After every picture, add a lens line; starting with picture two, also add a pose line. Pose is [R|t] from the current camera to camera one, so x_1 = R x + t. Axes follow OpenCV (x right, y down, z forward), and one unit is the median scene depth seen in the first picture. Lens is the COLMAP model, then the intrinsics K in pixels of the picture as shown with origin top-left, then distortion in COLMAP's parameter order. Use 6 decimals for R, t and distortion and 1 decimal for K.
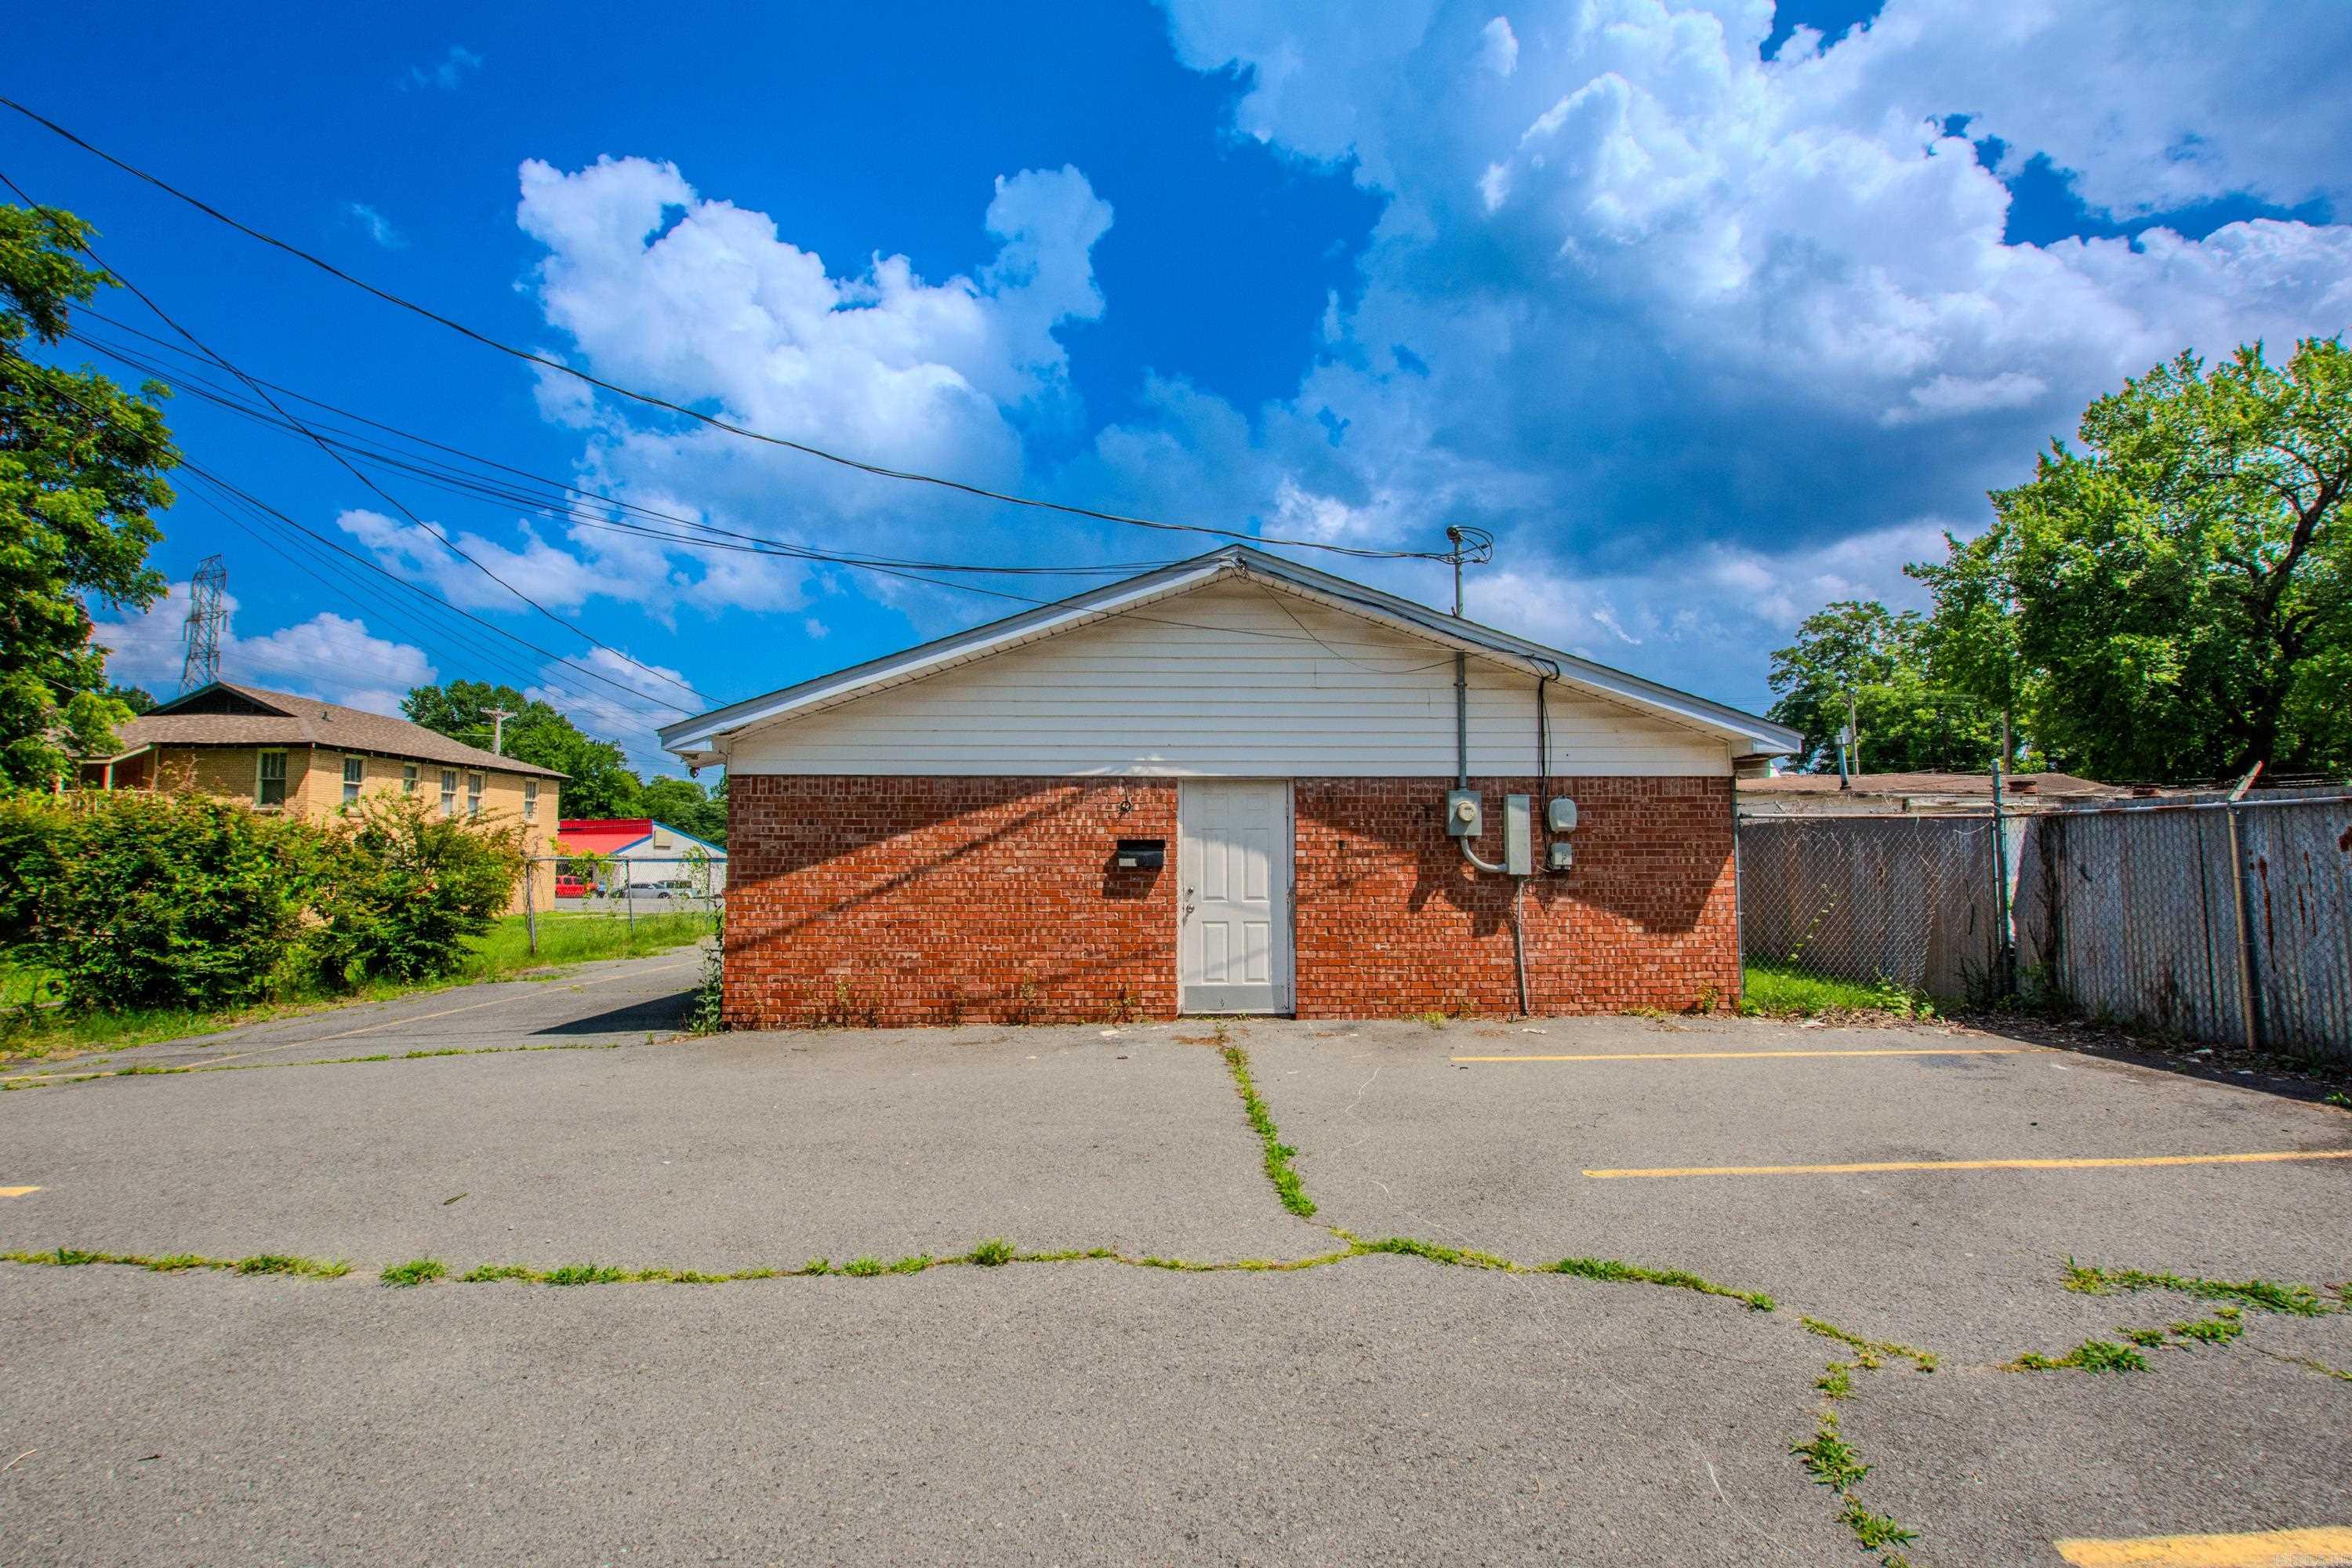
lens RADIAL K [[1019.3, 0, 1154.9], [0, 1019.3, 809.9], [0, 0, 1]] dist [-0.031073, 0.000879]
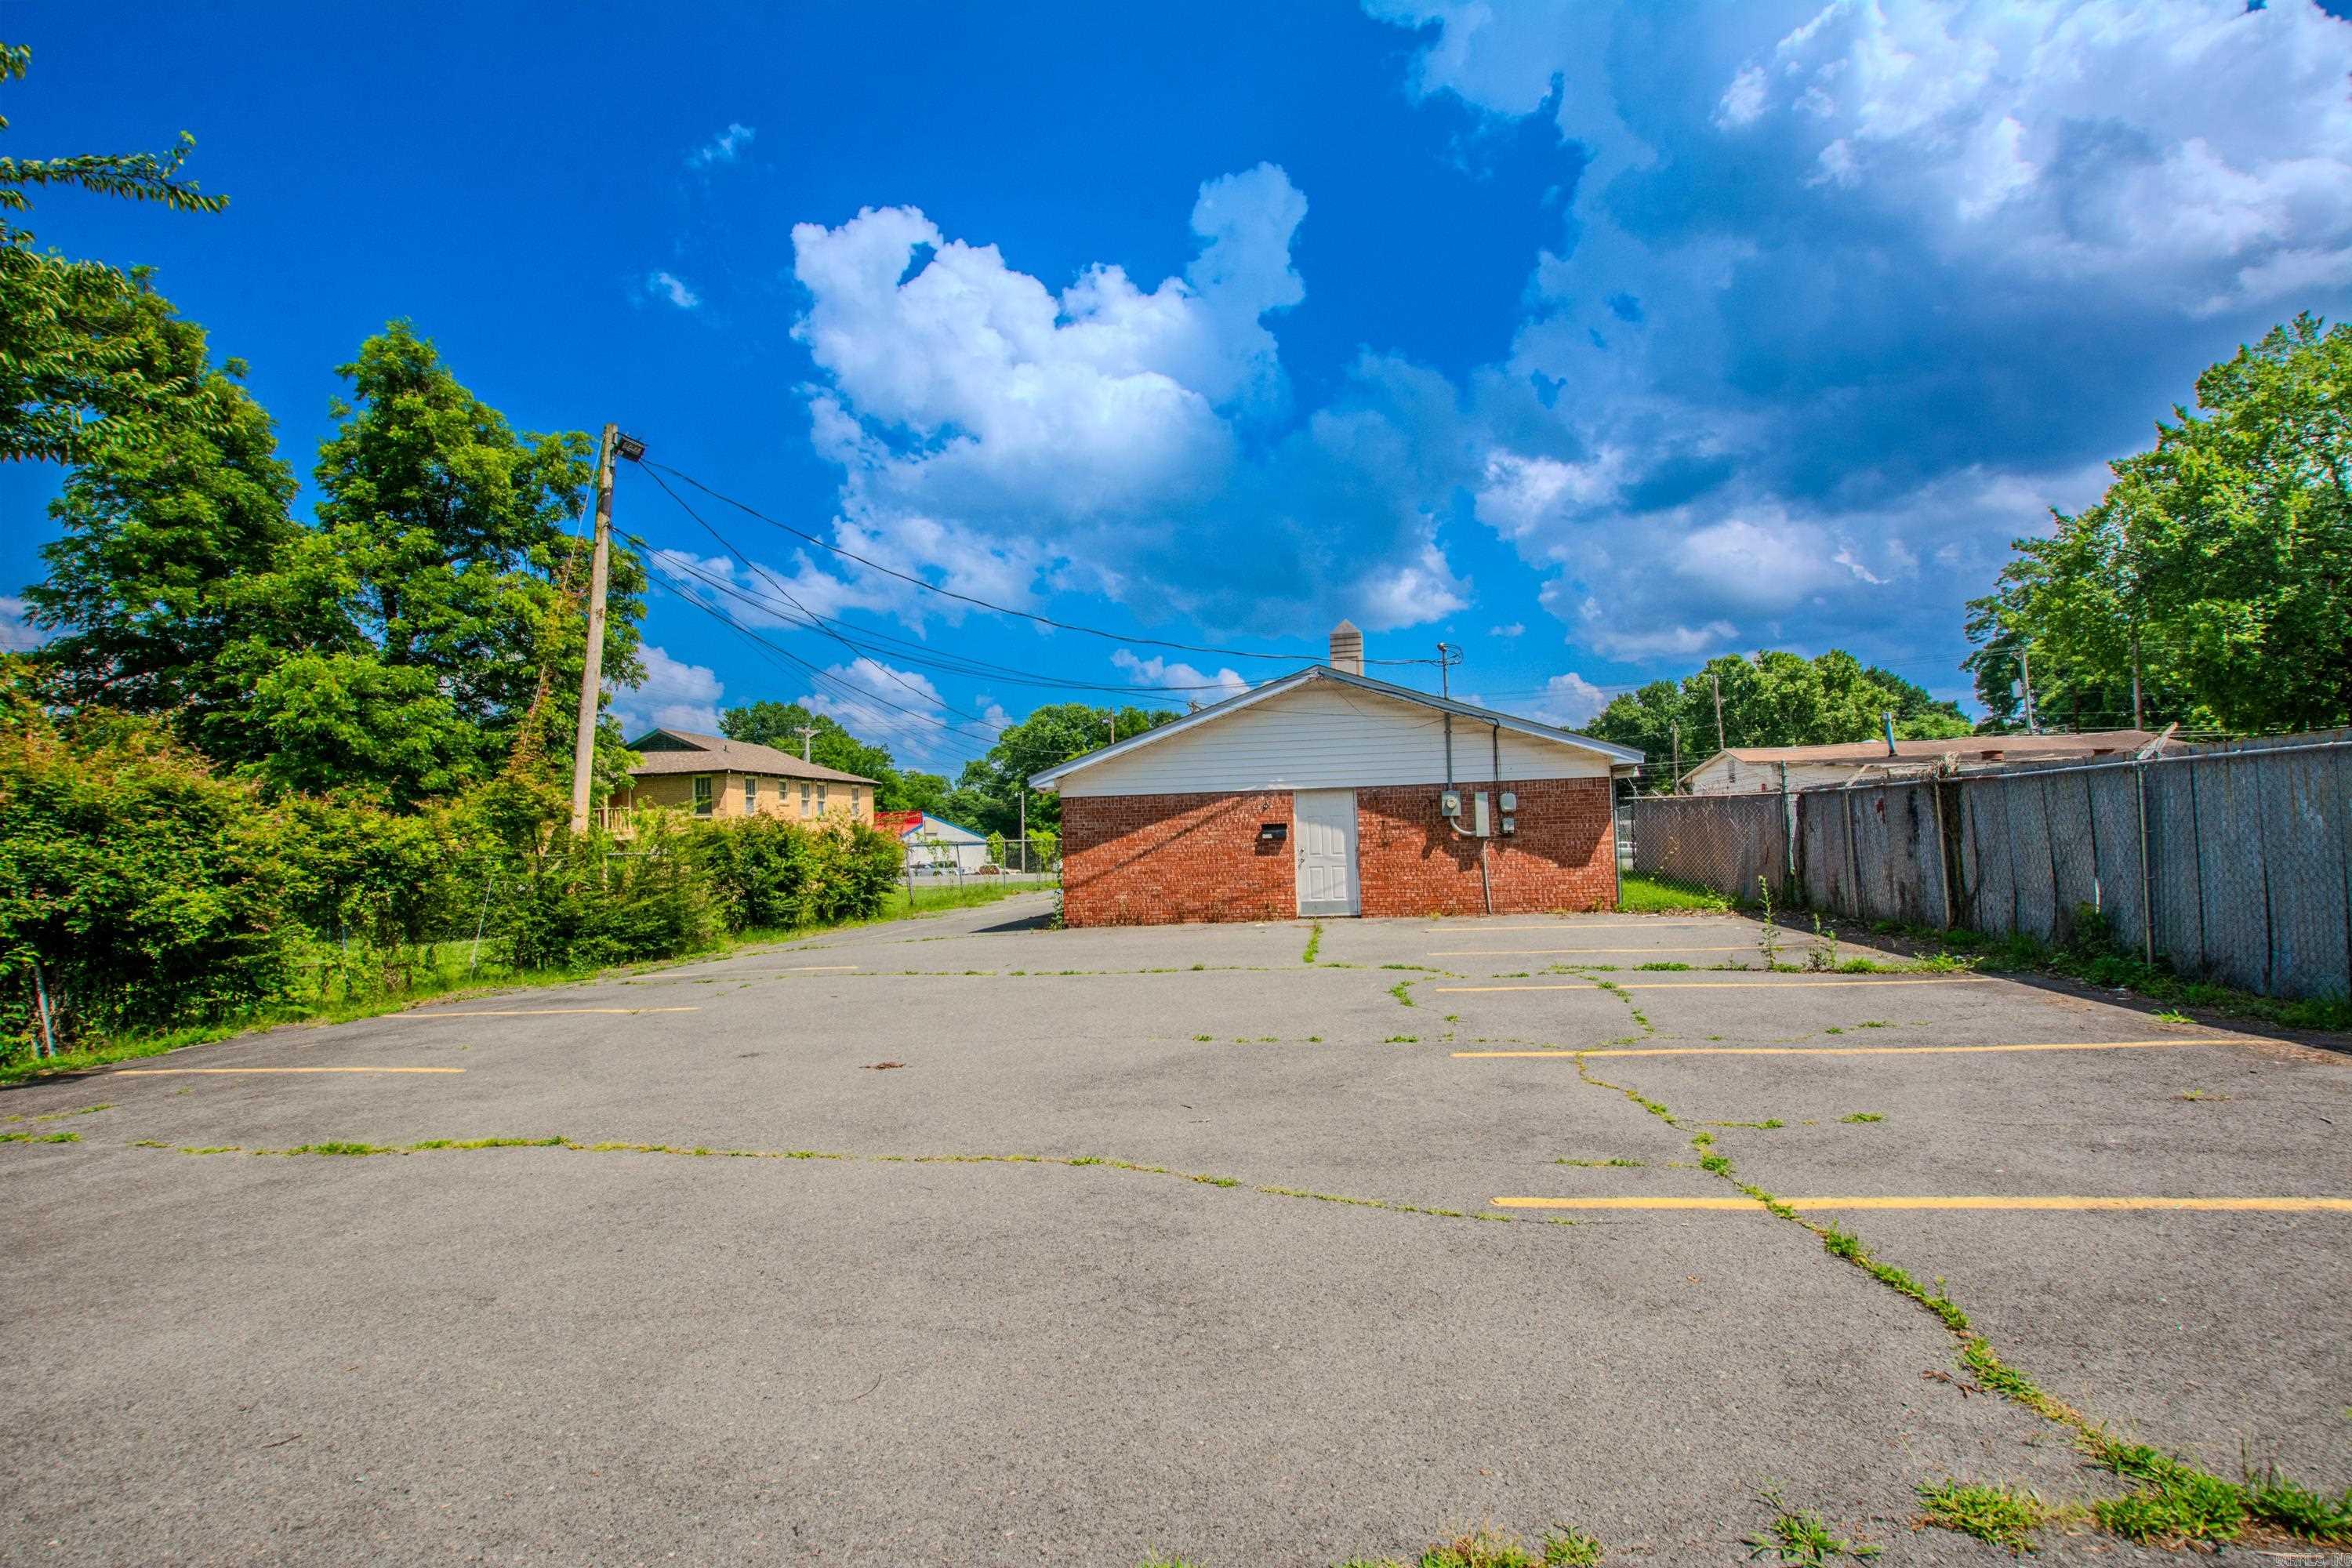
lens RADIAL K [[1019.3, 0, 1154.9], [0, 1019.3, 809.9], [0, 0, 1]] dist [-0.031073, 0.000879]
pose [[0.972934, -0.036738, -0.228142, 0.198217], [0.043702, 0.998718, 0.025545, -0.053181], [0.226911, -0.034824, 0.973293, -0.858272]]
